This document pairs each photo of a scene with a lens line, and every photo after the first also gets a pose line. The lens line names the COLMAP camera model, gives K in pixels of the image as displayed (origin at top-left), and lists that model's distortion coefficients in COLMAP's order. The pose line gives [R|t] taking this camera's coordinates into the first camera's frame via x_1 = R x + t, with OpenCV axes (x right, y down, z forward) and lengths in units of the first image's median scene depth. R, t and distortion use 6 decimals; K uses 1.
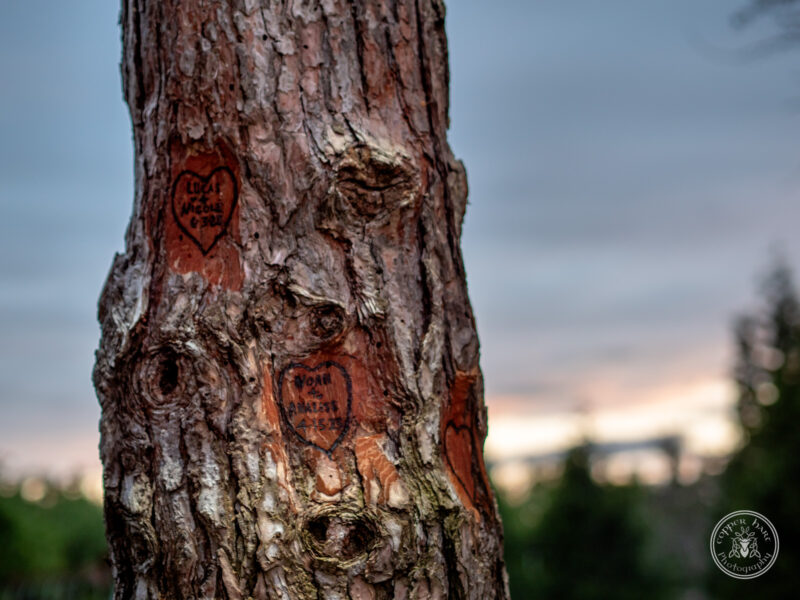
lens RADIAL K [[2183.9, 0, 400.0], [0, 2183.9, 300.0], [0, 0, 1]] dist [0.085882, 0.008284]
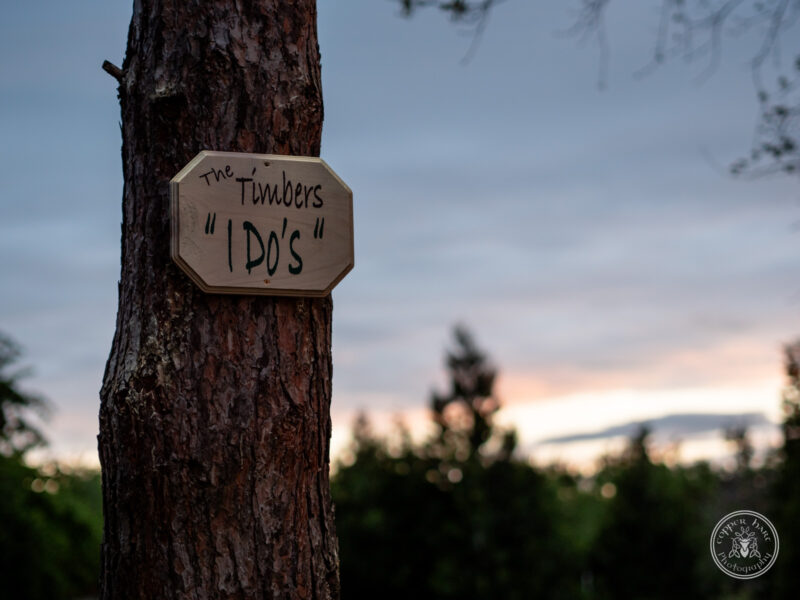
lens RADIAL K [[2183.9, 0, 400.0], [0, 2183.9, 300.0], [0, 0, 1]] dist [0.085882, 0.008284]
pose [[0.999406, 0.002594, -0.034370, 0.115863], [-0.002056, 0.999875, 0.015653, -0.342371], [0.034406, -0.015573, 0.999287, -0.391184]]
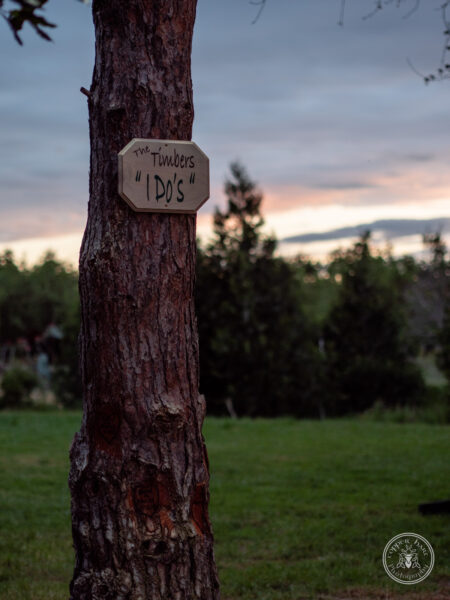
lens RADIAL K [[1637.9, 0, 224.1], [0, 1637.9, 321.9], [0, 0, 1]] dist [0.085882, 0.008284]
pose [[0.999715, 0.022280, -0.008601, 0.076080], [-0.020959, 0.991123, 0.131289, -0.464305], [0.011450, -0.131071, 0.991307, -1.096613]]
